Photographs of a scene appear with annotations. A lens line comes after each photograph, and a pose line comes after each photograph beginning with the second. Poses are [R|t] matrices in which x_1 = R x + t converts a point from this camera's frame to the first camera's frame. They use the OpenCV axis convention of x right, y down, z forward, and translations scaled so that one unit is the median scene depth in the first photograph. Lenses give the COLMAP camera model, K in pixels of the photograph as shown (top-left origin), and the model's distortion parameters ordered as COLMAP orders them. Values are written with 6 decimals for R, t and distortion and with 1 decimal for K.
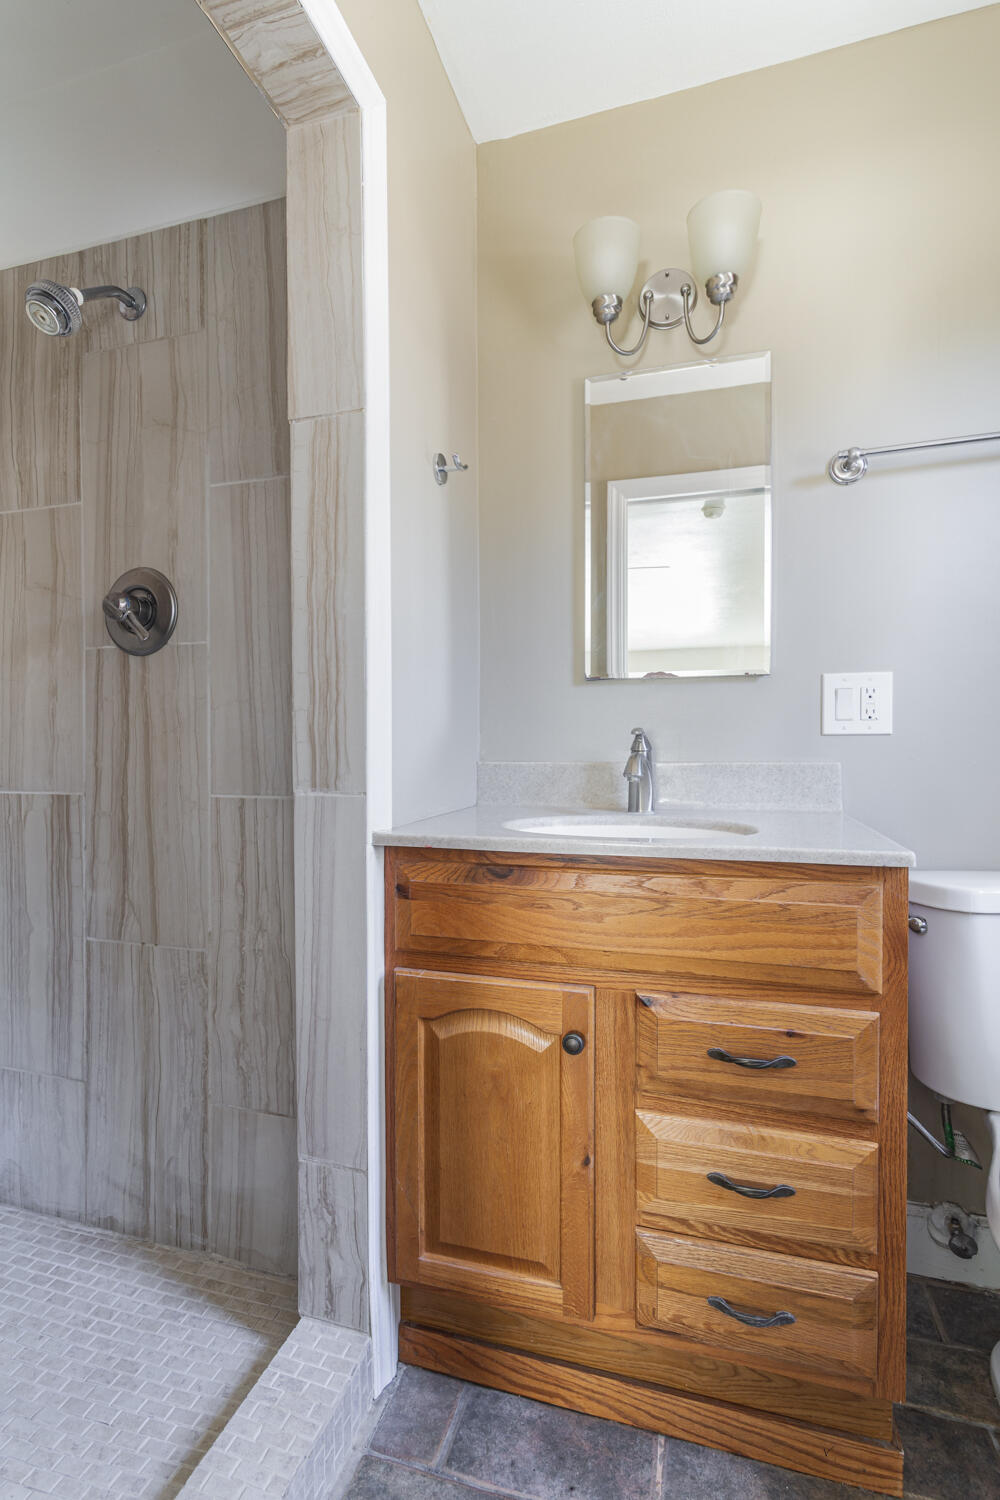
lens RADIAL K [[717.8, 0, 500.0], [0, 717.8, 752.7], [0, 0, 1]] dist [0.002424, 0.000837]
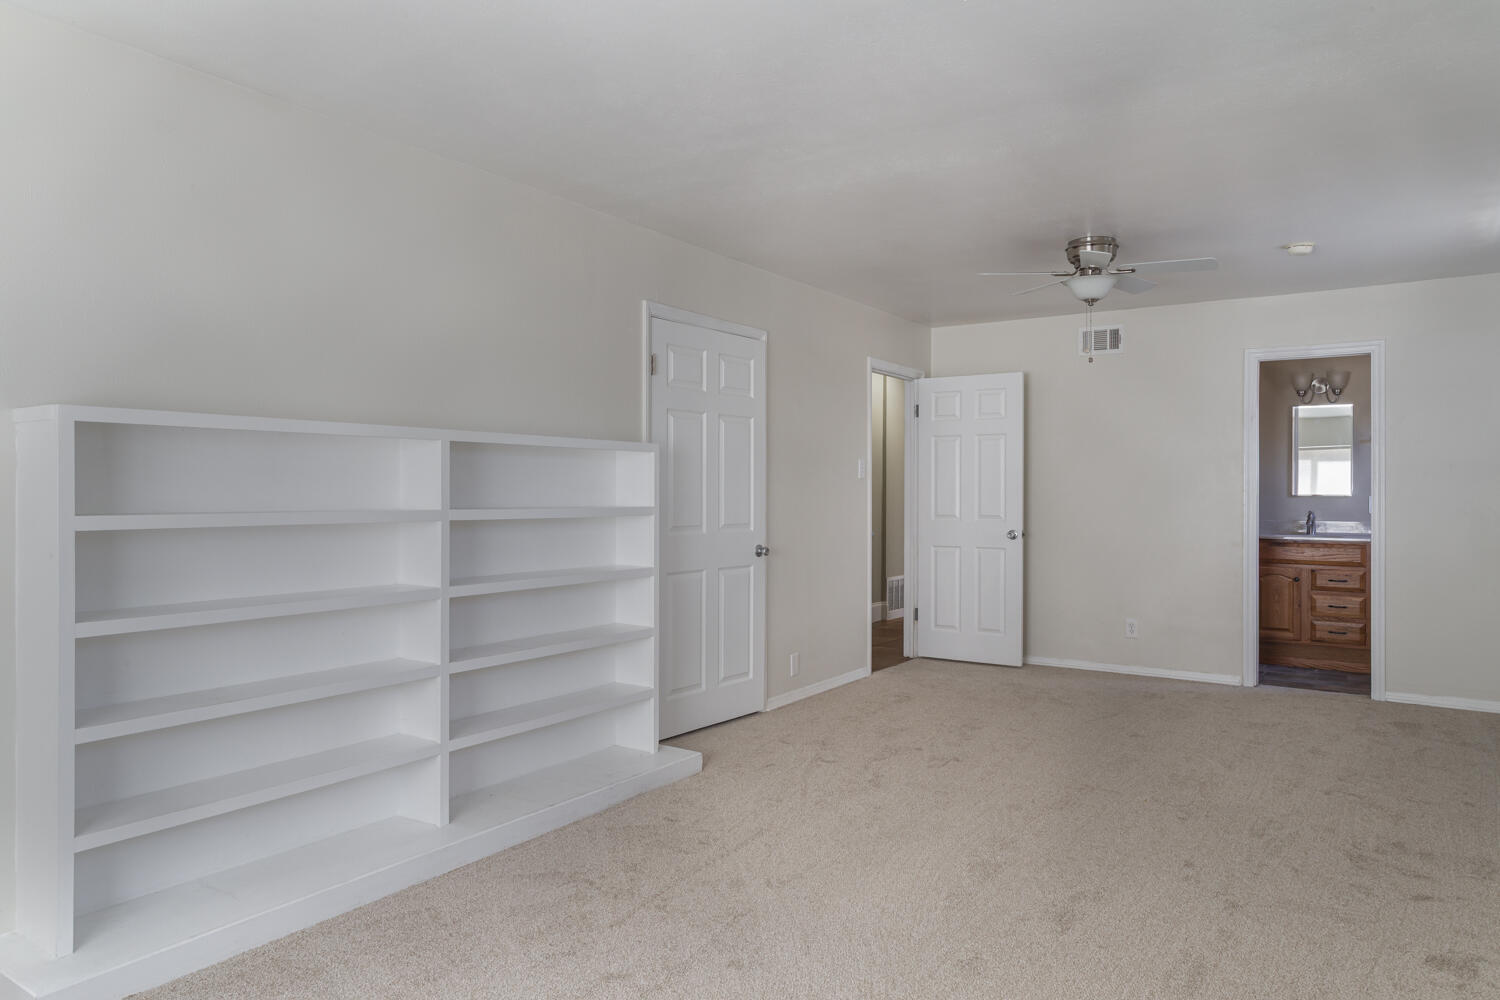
lens RADIAL K [[1006.3, 0, 758.1], [0, 1006.3, 498.0], [0, 0, 1]] dist [-0.002376, 0.003284]
pose [[0.959003, 0.000400, -0.283397, -1.406856], [-0.001224, 0.999996, -0.002731, -0.111693], [0.283395, 0.002965, 0.958999, -6.291208]]
